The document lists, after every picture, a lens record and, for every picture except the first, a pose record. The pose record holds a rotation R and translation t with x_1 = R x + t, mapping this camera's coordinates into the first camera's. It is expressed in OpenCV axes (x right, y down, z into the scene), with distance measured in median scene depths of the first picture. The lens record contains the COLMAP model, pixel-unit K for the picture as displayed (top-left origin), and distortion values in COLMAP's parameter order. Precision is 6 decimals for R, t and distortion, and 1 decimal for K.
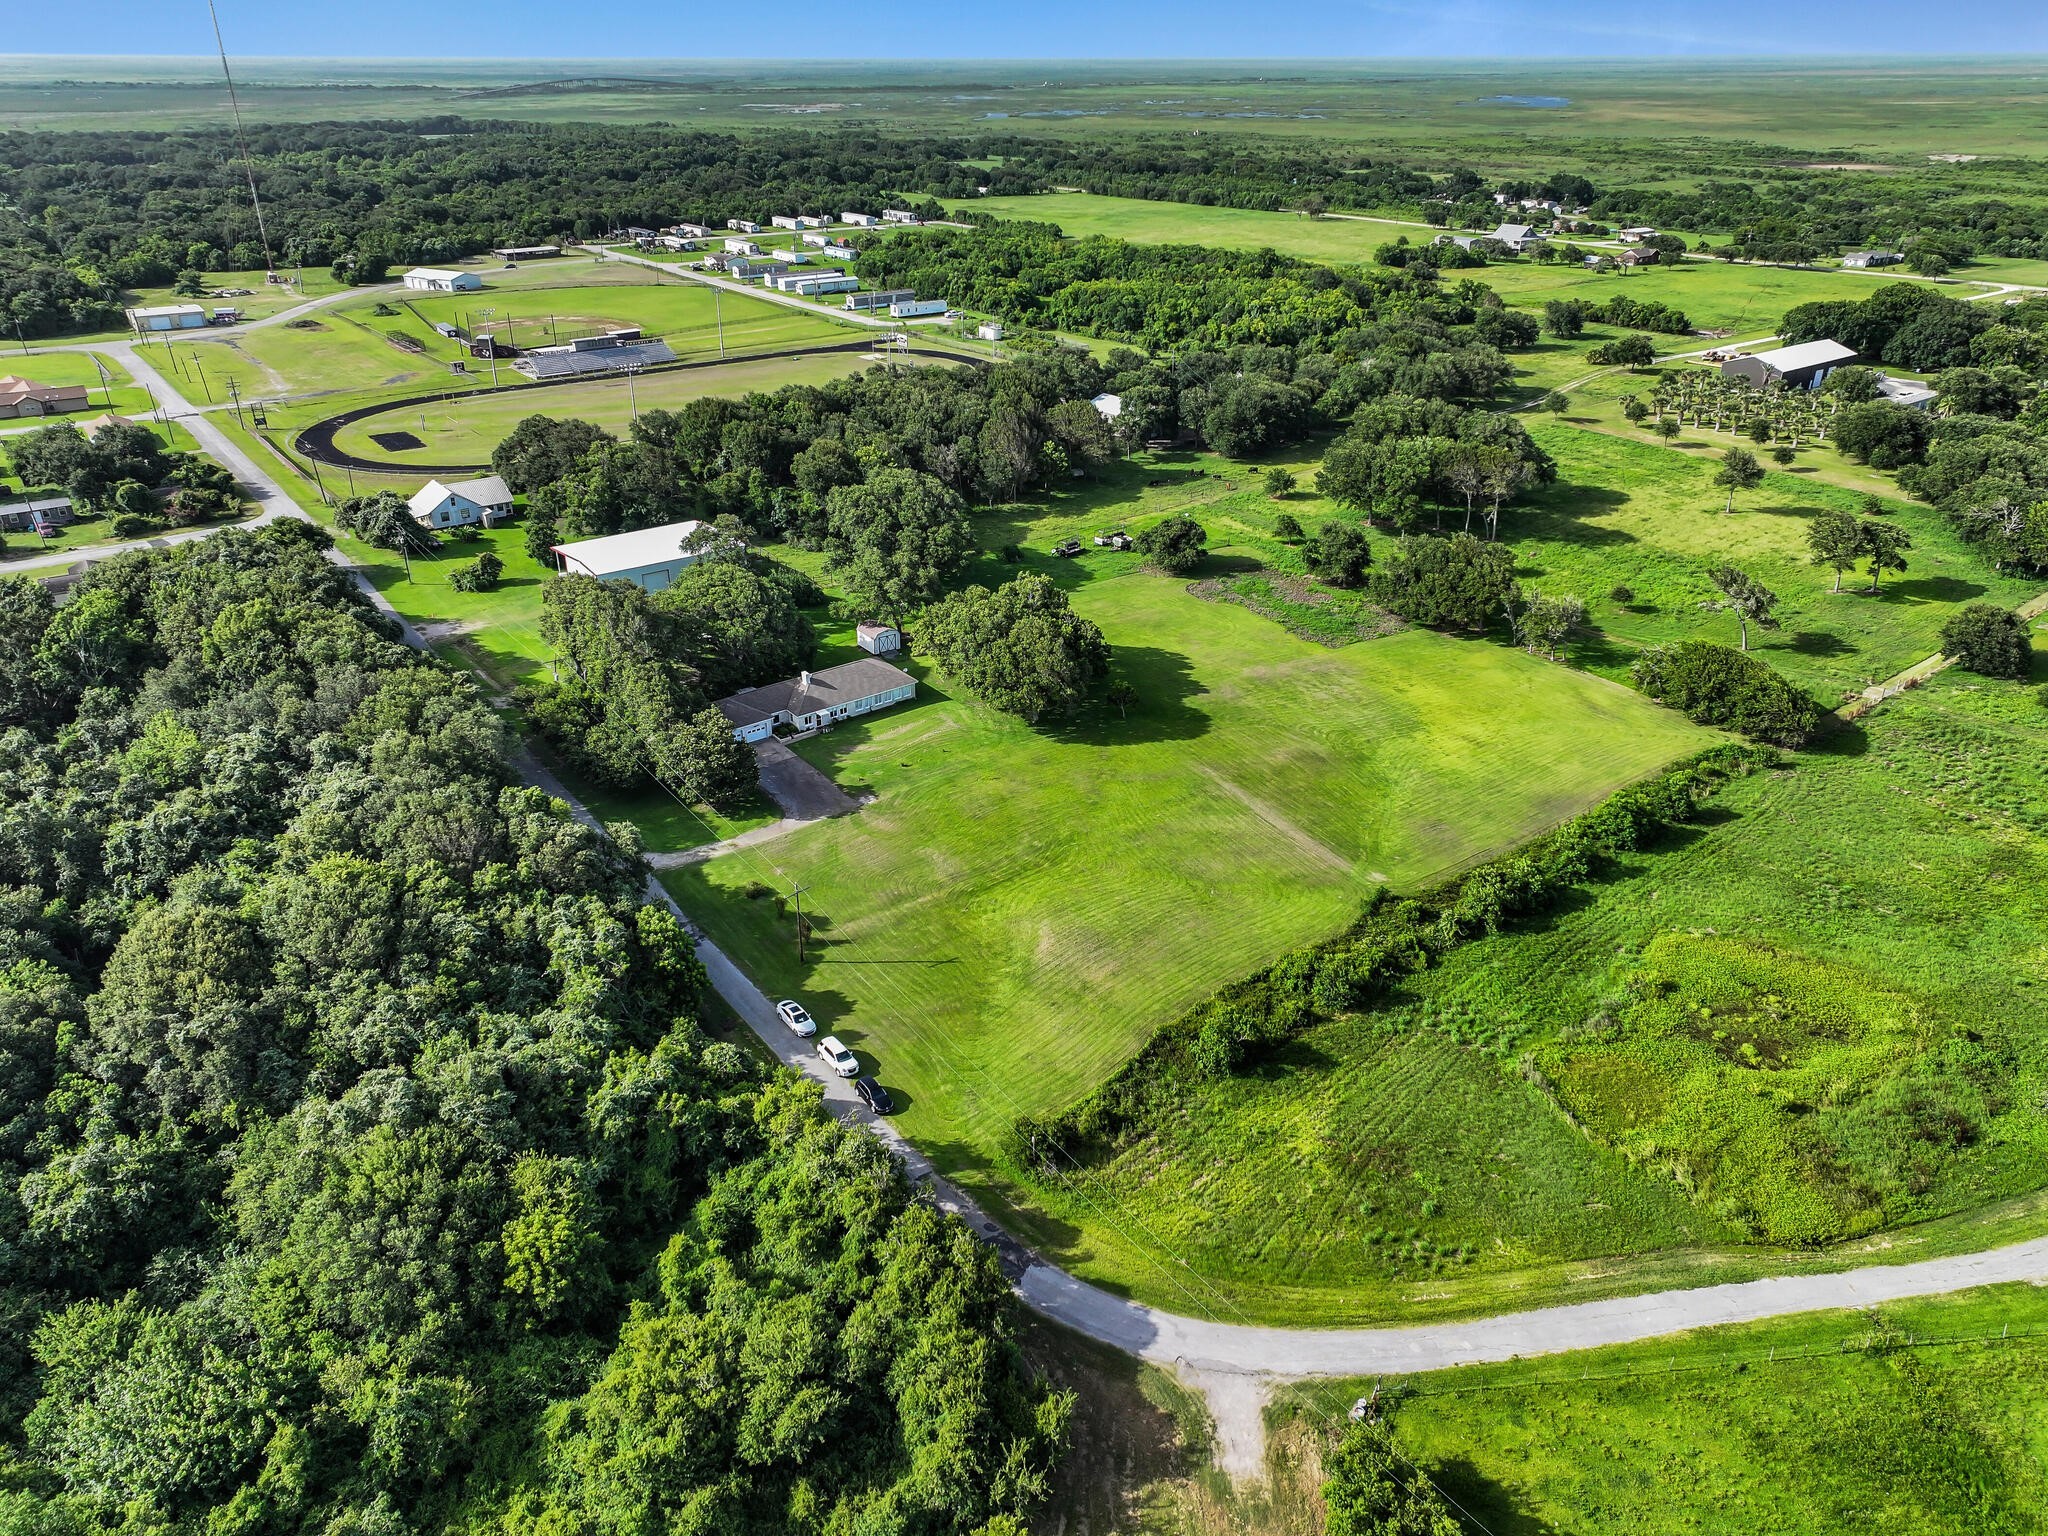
lens RADIAL K [[1443.6, 0, 1024.0], [0, 1443.6, 768.0], [0, 0, 1]] dist [0.001186, 0.010207]
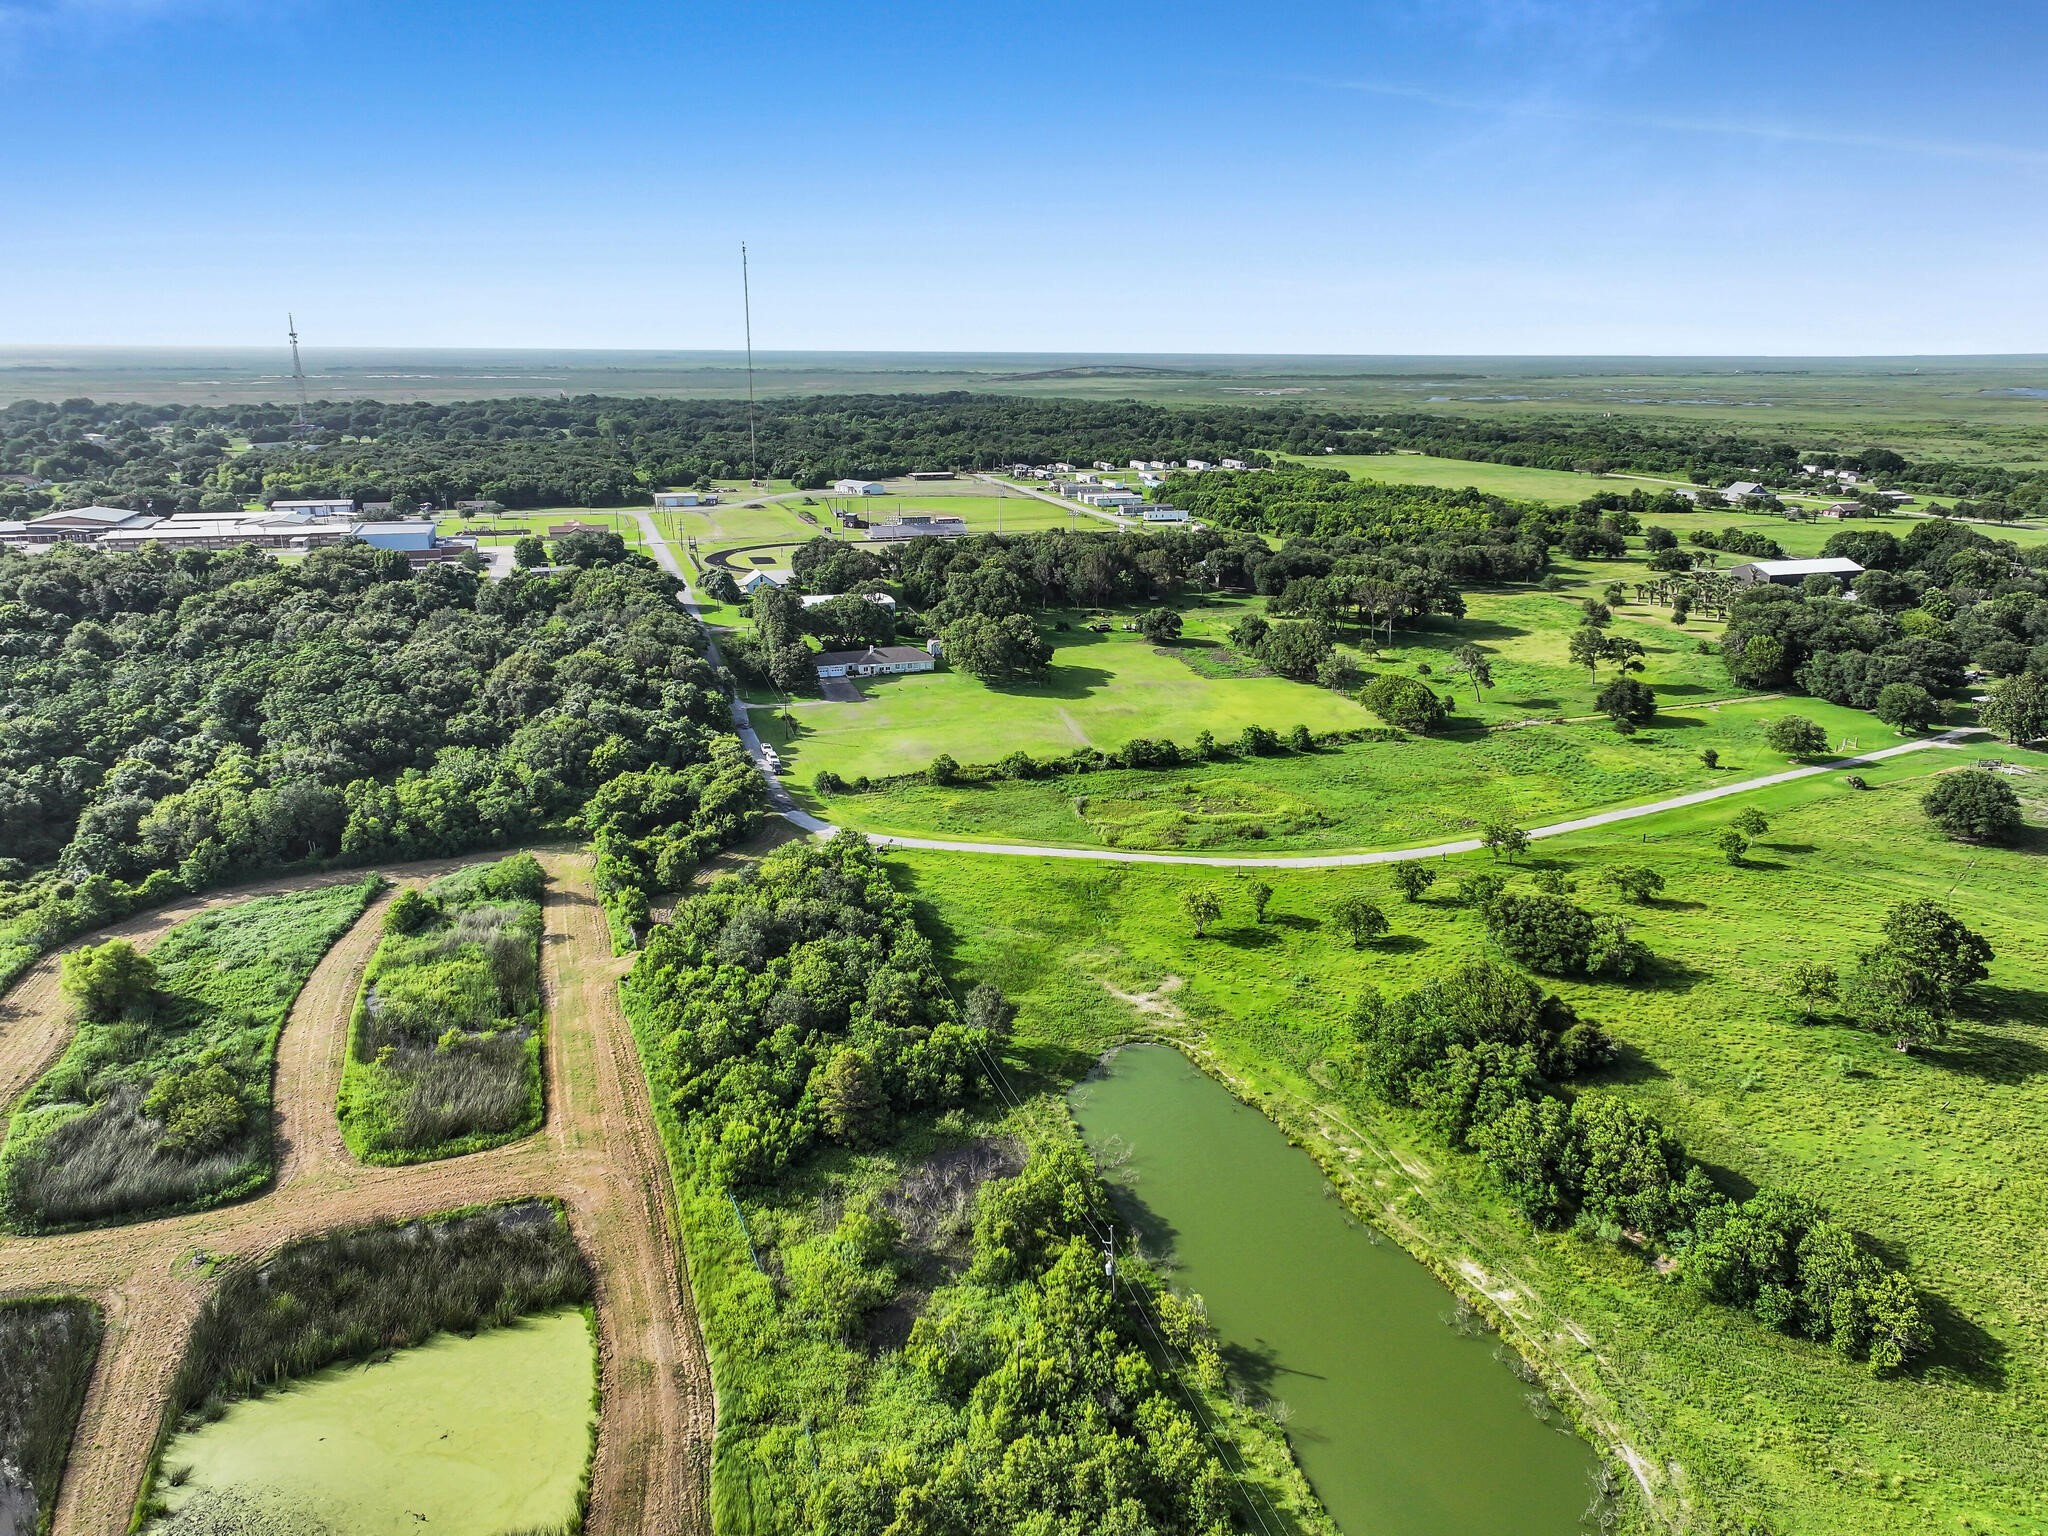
lens RADIAL K [[1443.6, 0, 1024.0], [0, 1443.6, 768.0], [0, 0, 1]] dist [0.001186, 0.010207]
pose [[0.943048, 0.096164, -0.318453, 0.312947], [-0.150506, 0.977063, -0.150653, 0.164931], [0.296661, 0.190002, 0.935891, -0.310362]]
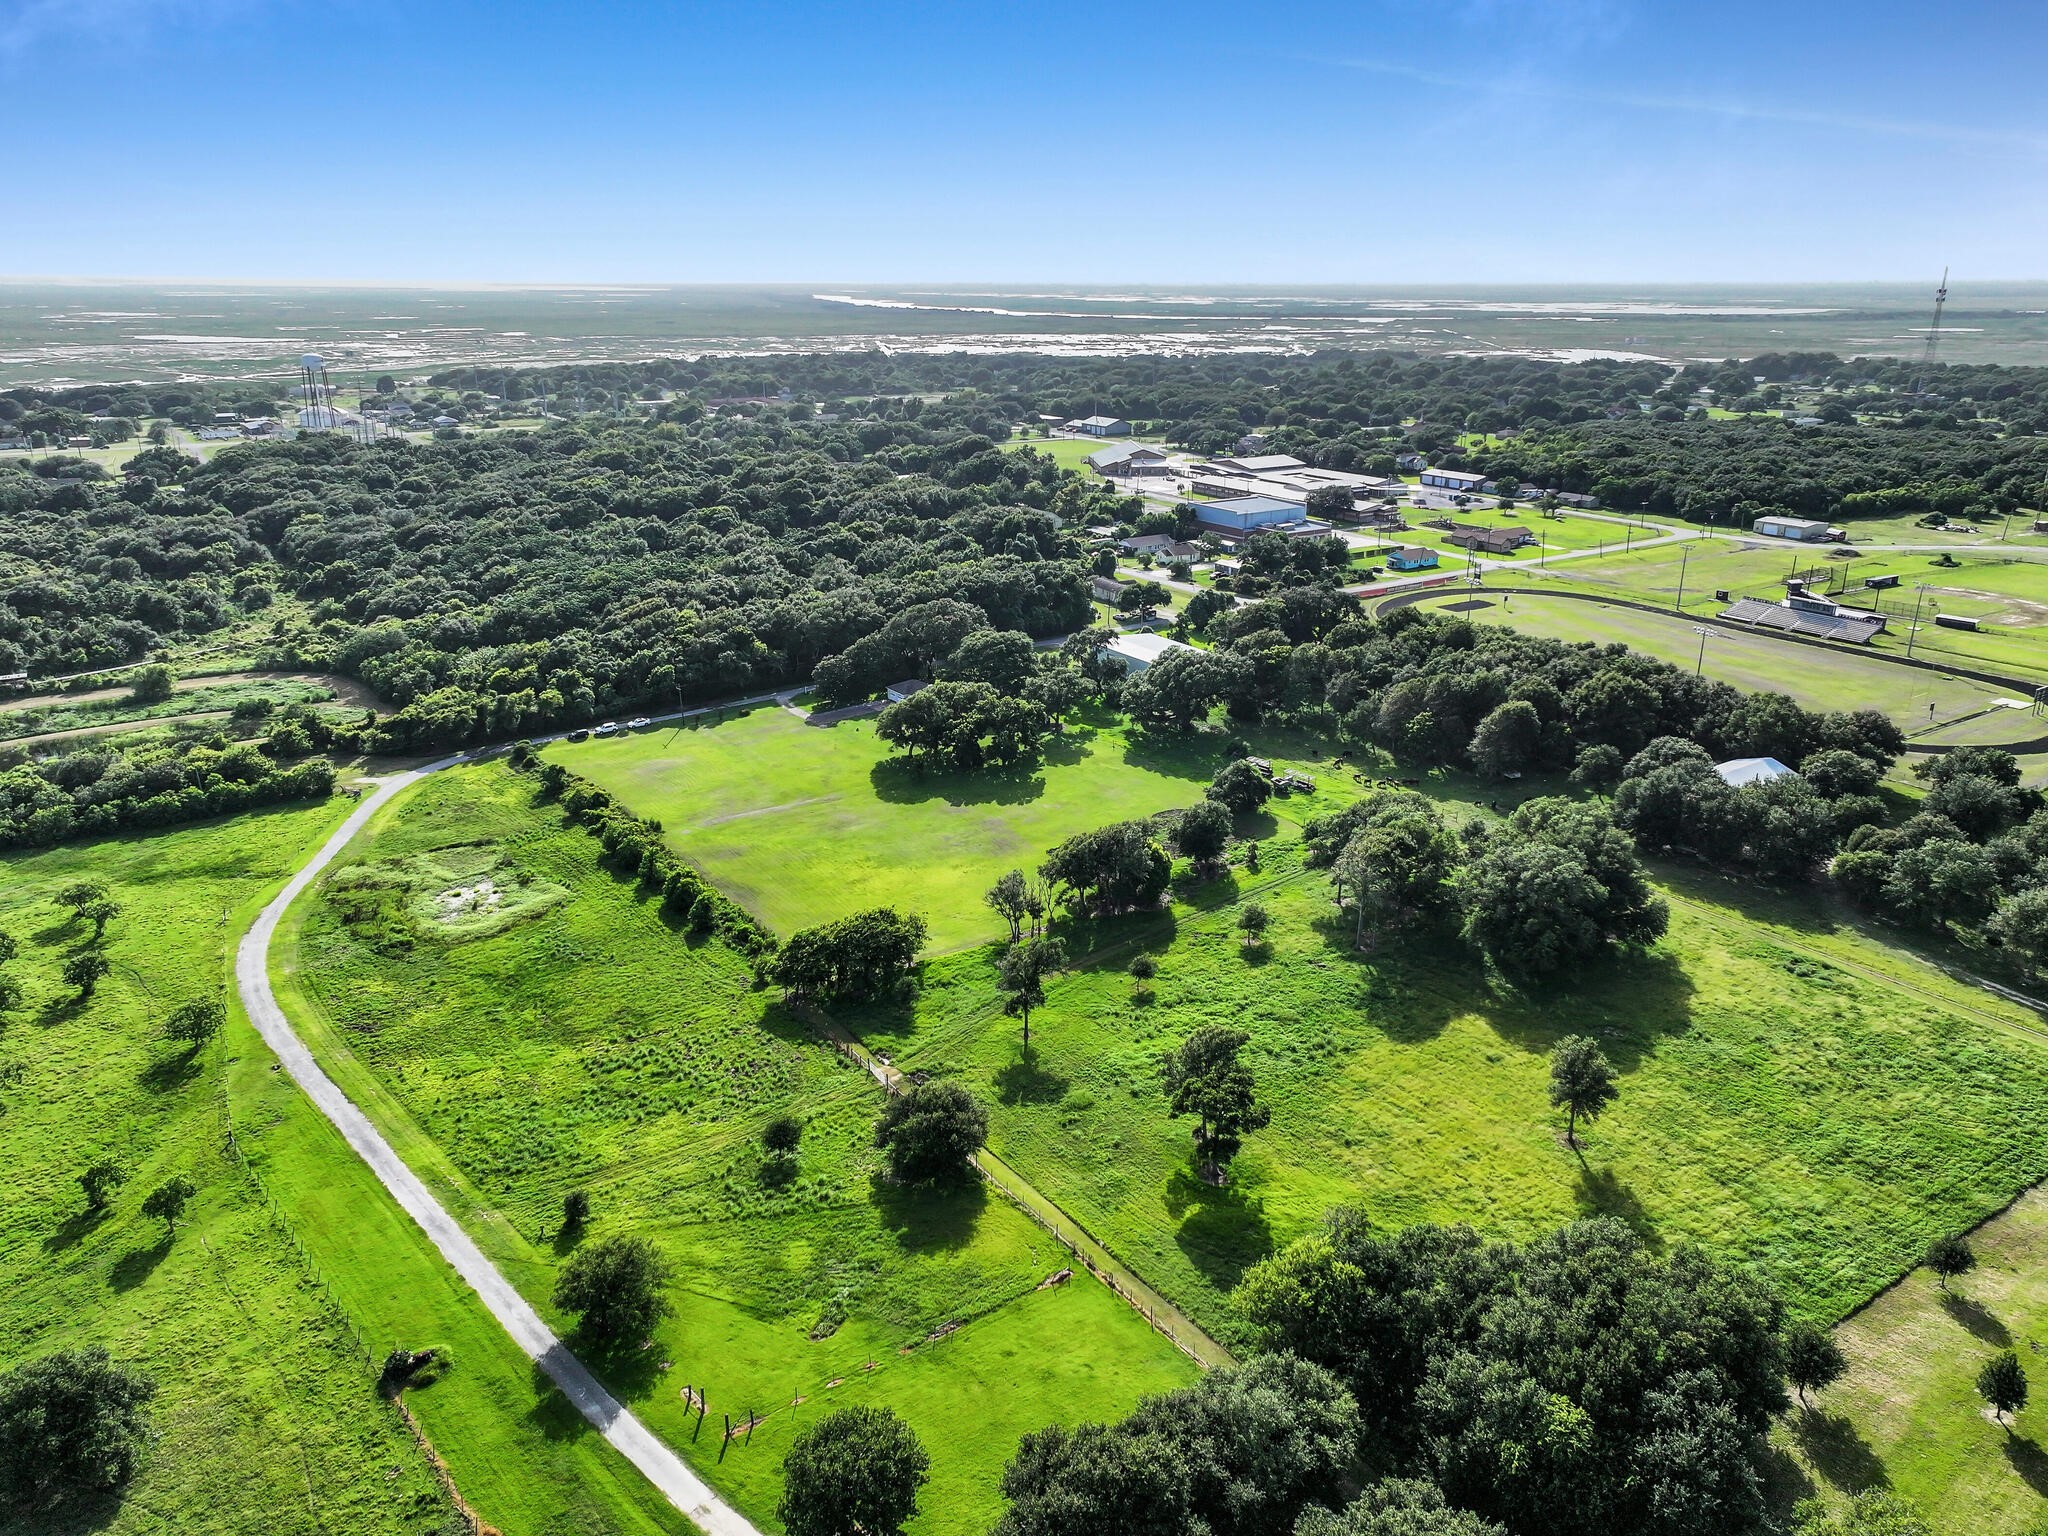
lens RADIAL K [[1443.6, 0, 1024.0], [0, 1443.6, 768.0], [0, 0, 1]] dist [0.001186, 0.010207]
pose [[-0.061239, 0.327382, -0.942905, 0.744868], [-0.446040, 0.836128, 0.319278, -0.290200], [0.892916, 0.440125, 0.094822, 0.494520]]
